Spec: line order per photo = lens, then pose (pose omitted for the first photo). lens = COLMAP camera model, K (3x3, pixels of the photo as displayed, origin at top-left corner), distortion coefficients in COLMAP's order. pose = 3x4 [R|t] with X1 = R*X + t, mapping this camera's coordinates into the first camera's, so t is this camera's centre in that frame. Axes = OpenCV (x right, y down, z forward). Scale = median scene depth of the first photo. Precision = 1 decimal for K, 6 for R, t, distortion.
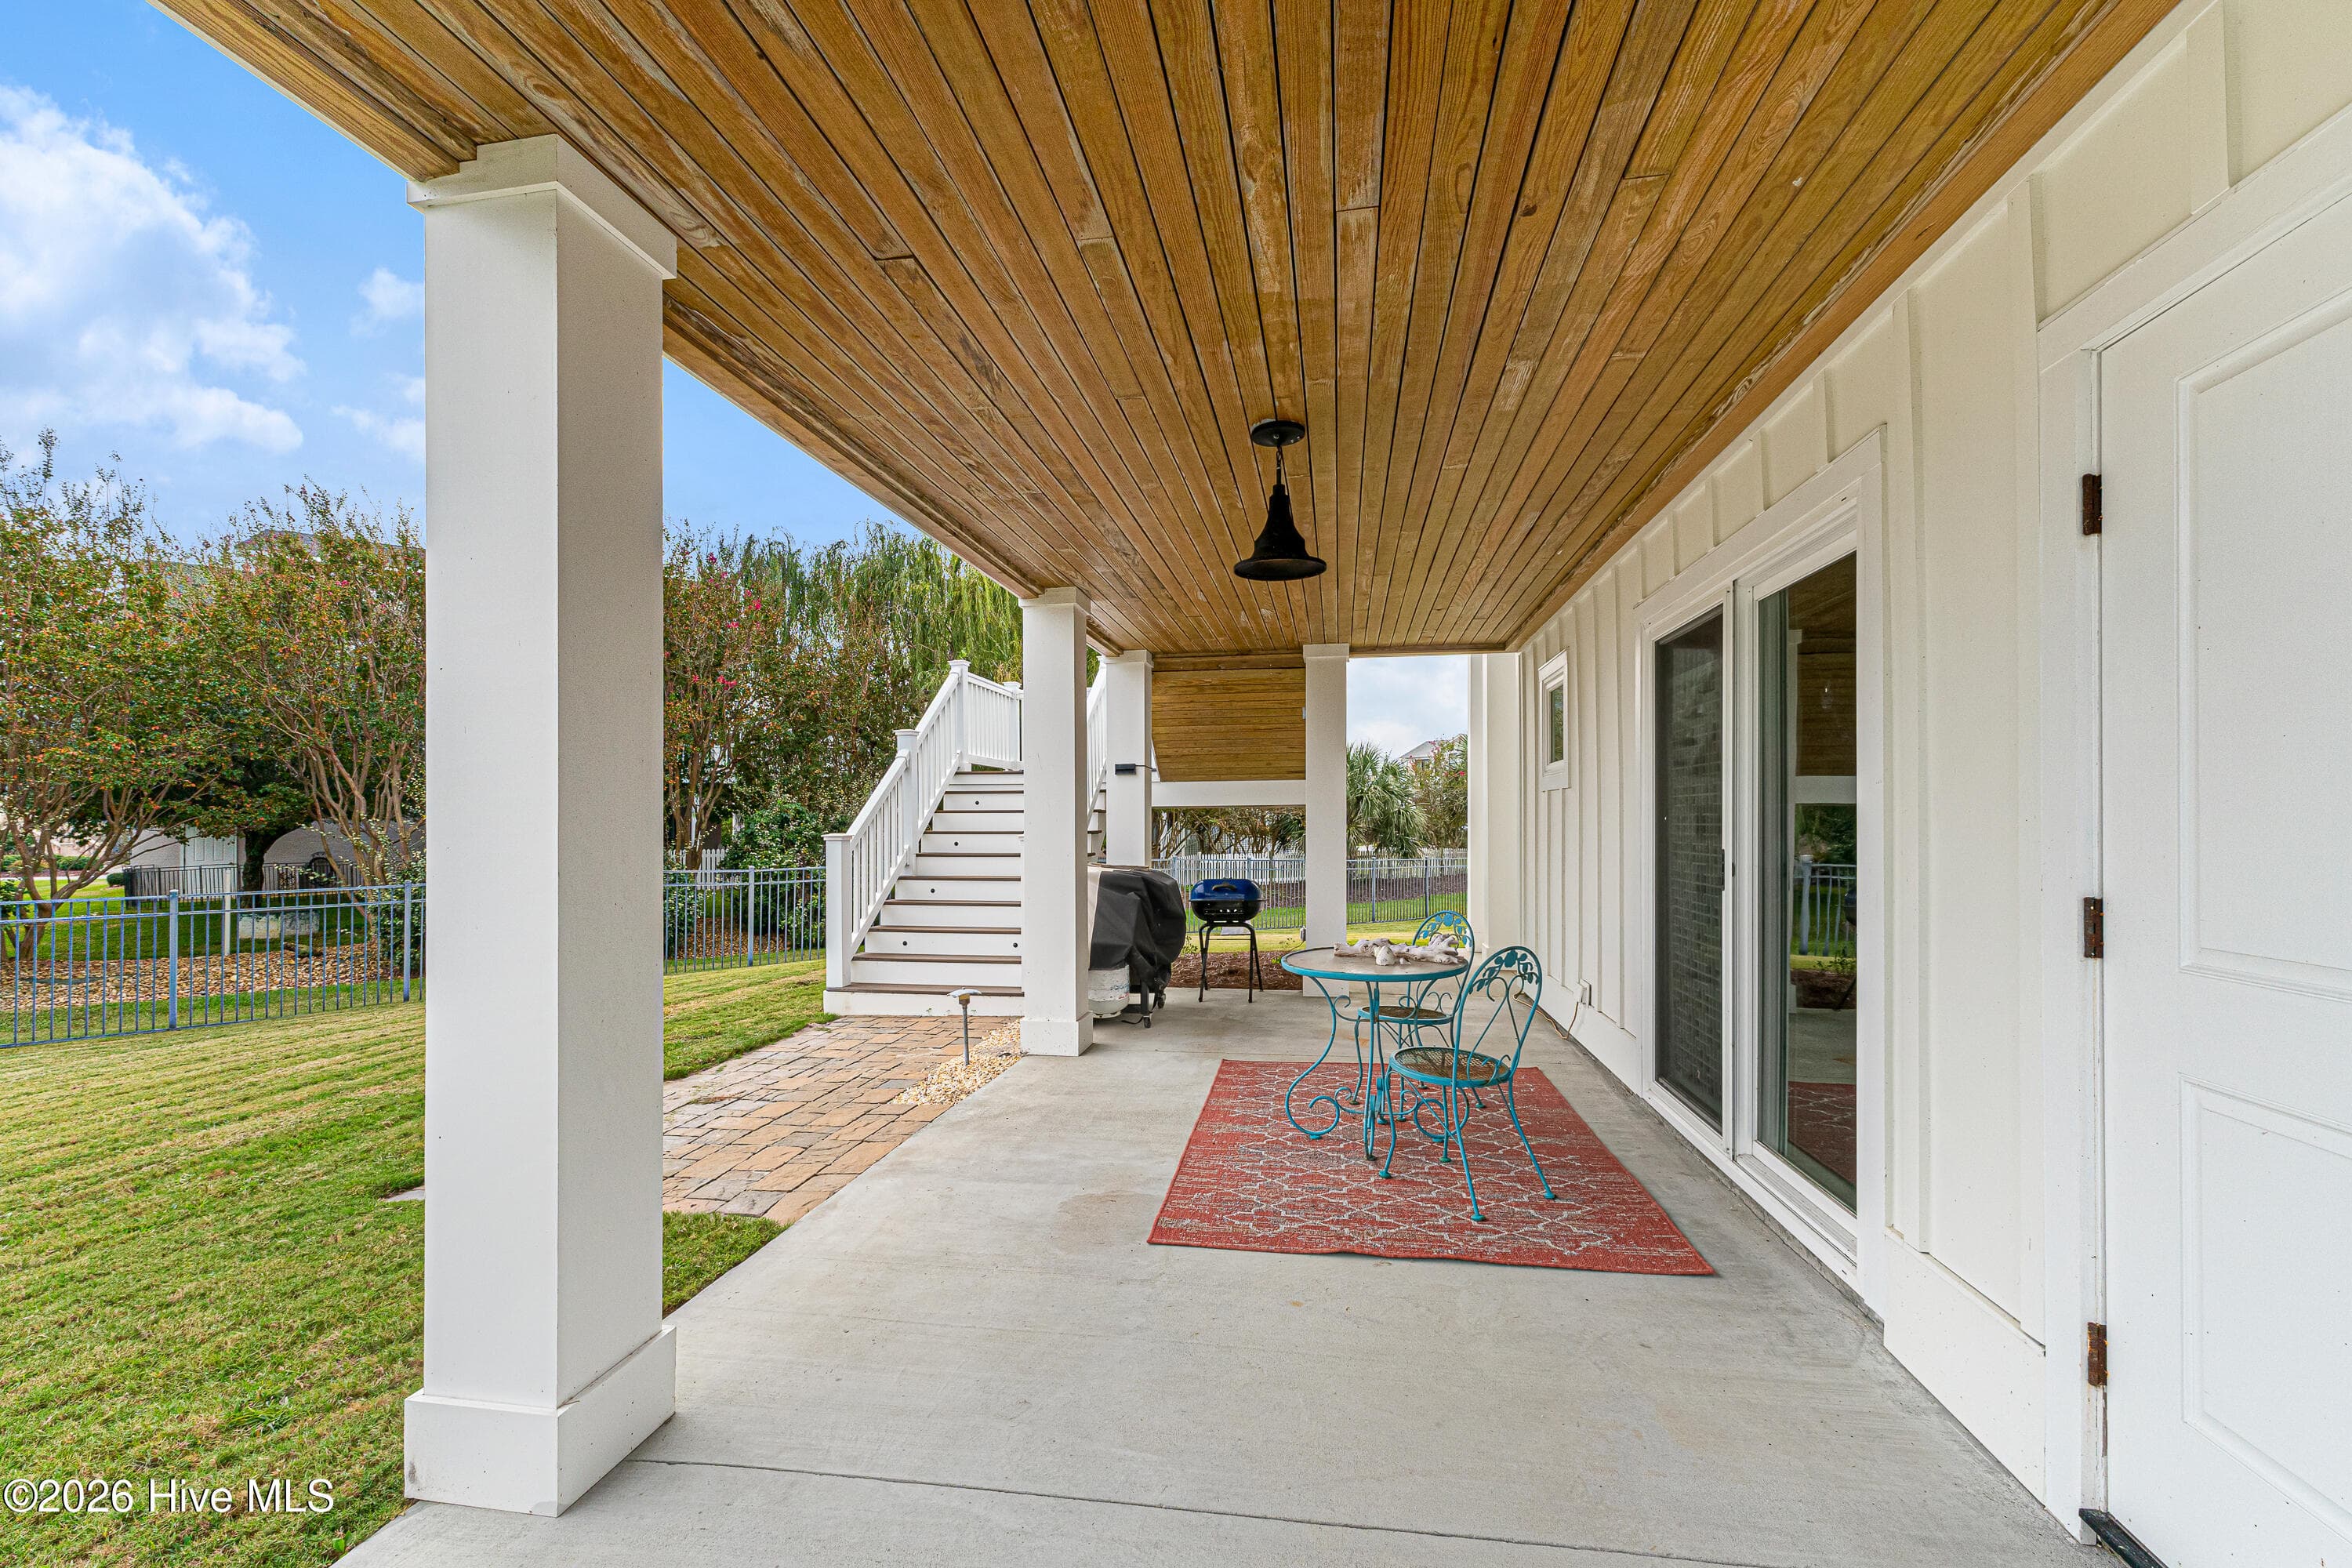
lens RADIAL K [[982.5, 0, 1126.8], [0, 982.5, 820.9], [0, 0, 1]] dist [0.001042, 0.000259]
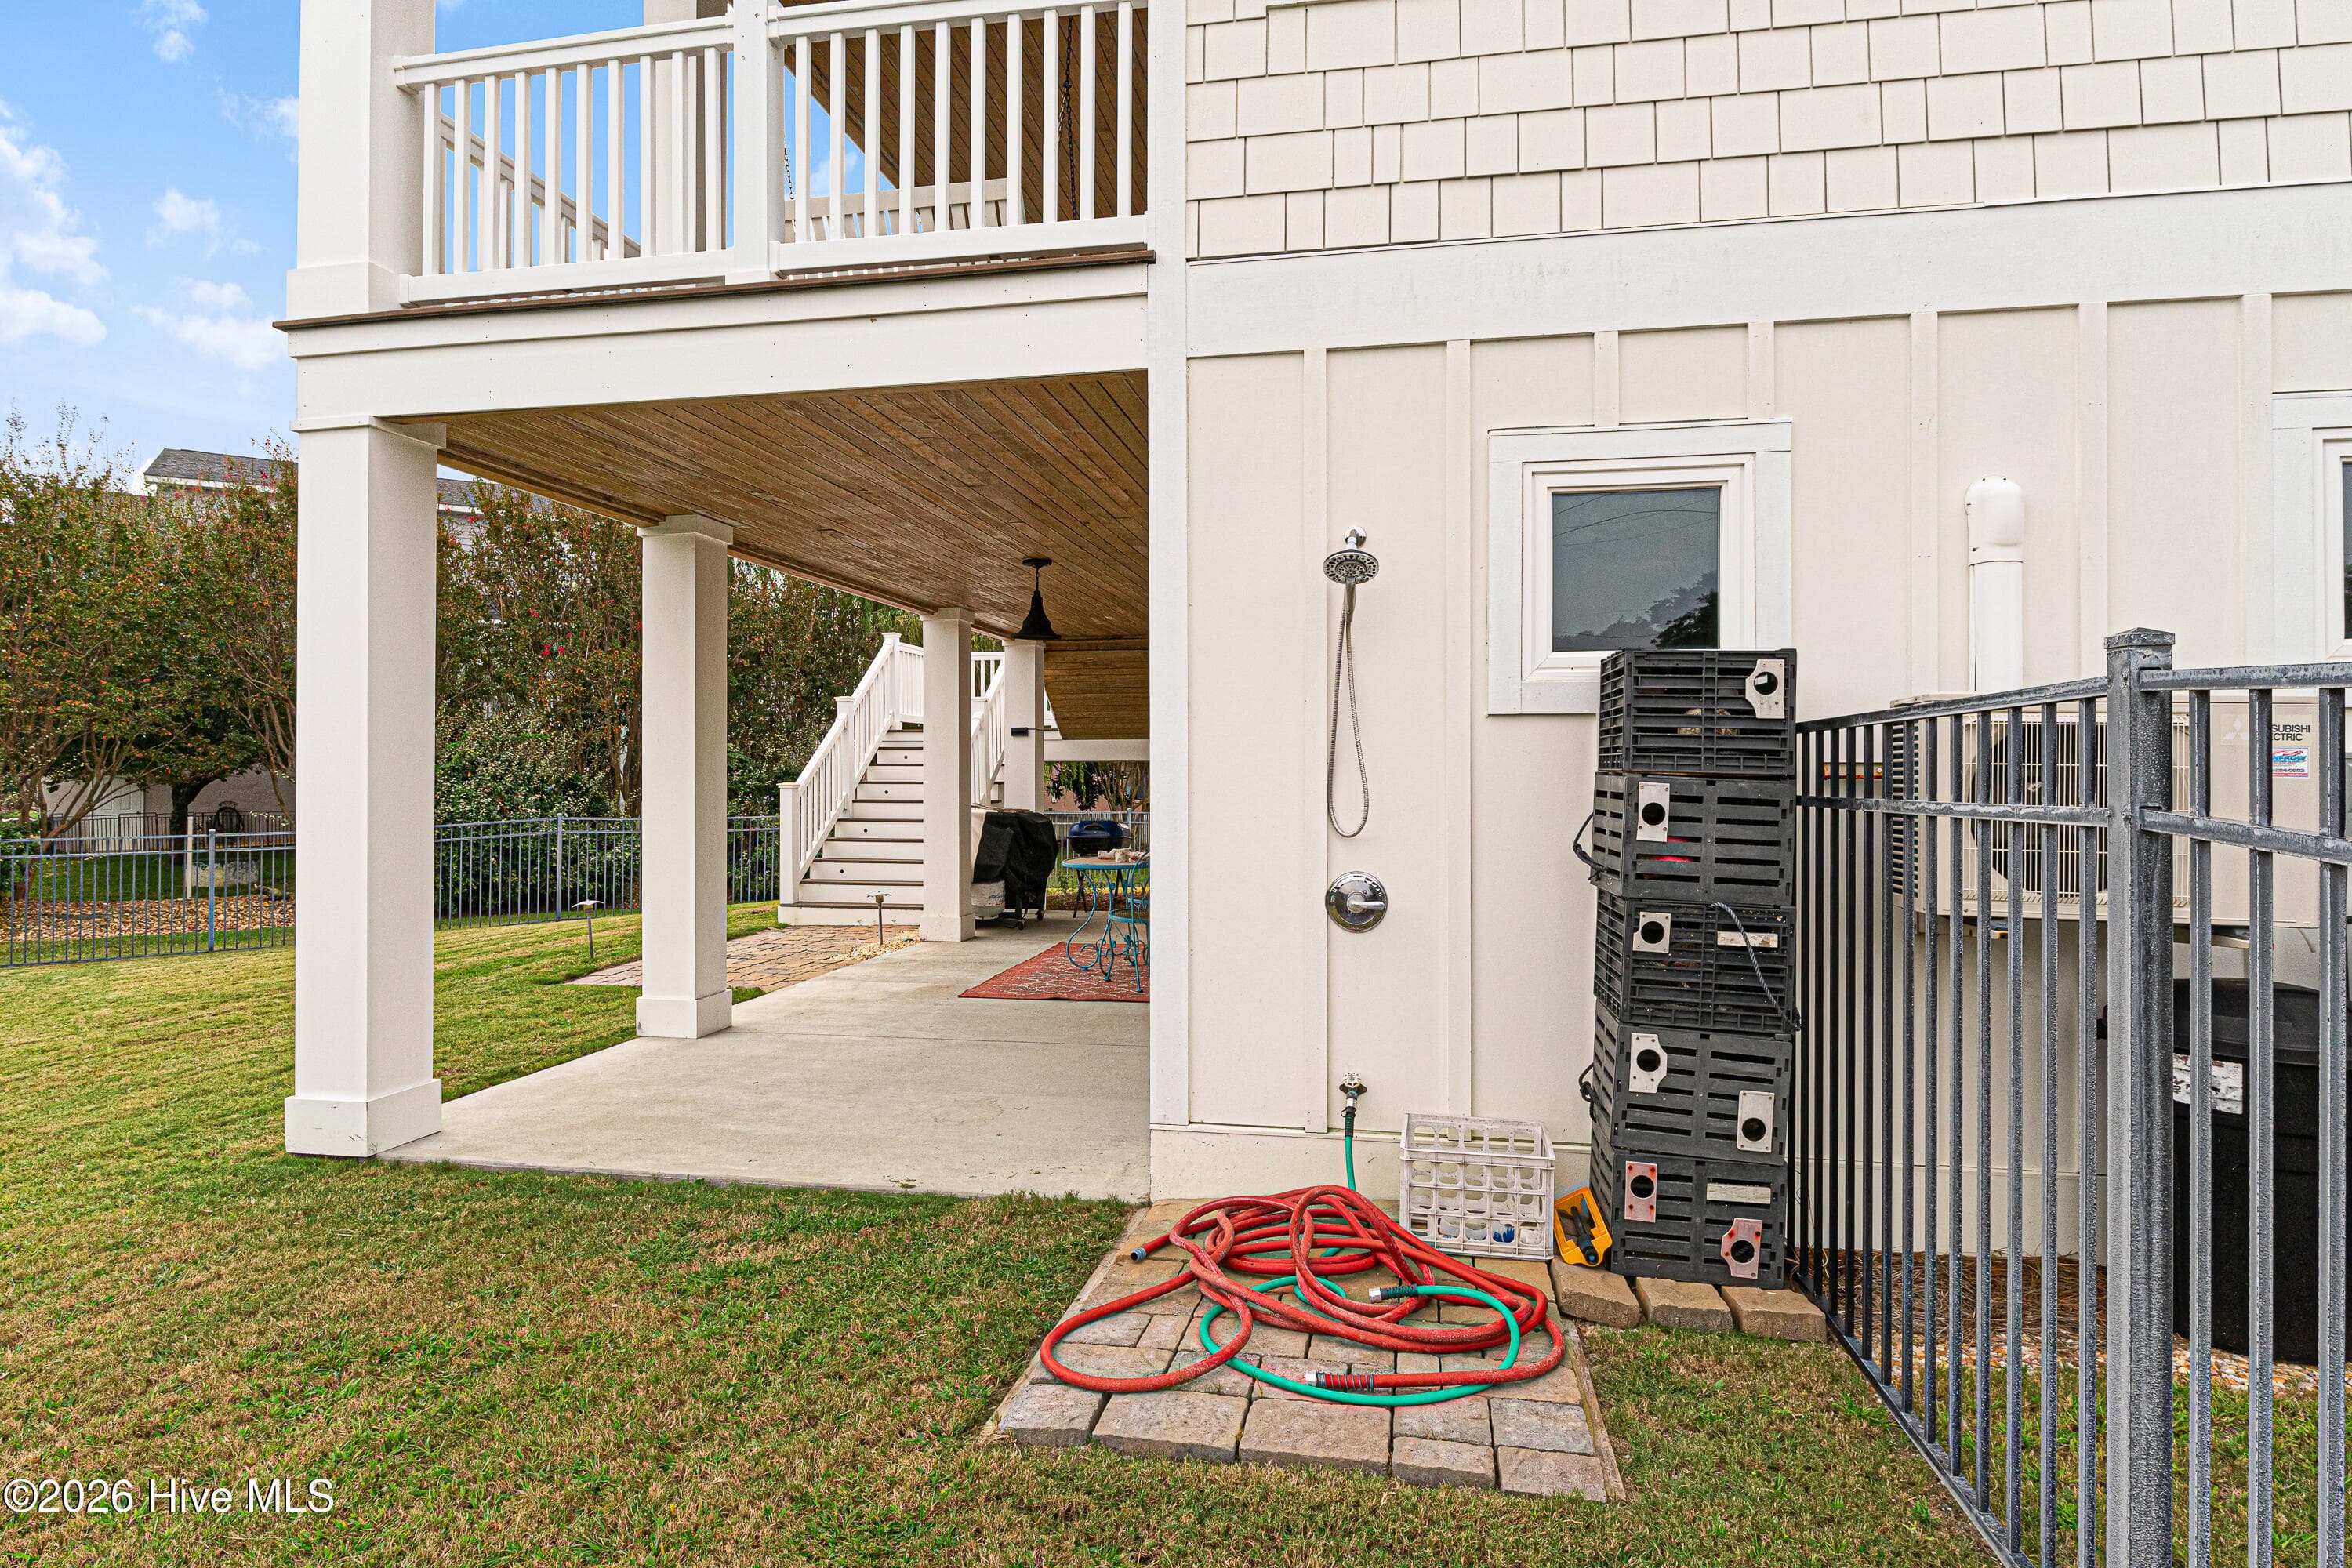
lens RADIAL K [[1796.2, 0, 1186.3], [0, 1796.2, 788.0], [0, 0, 1]] dist [-0.000946, -0.002152]
pose [[0.998599, 0.004556, -0.052727, 0.373511], [-0.003926, 0.999920, 0.012042, -0.011266], [0.052777, -0.011818, 0.998536, -1.416133]]
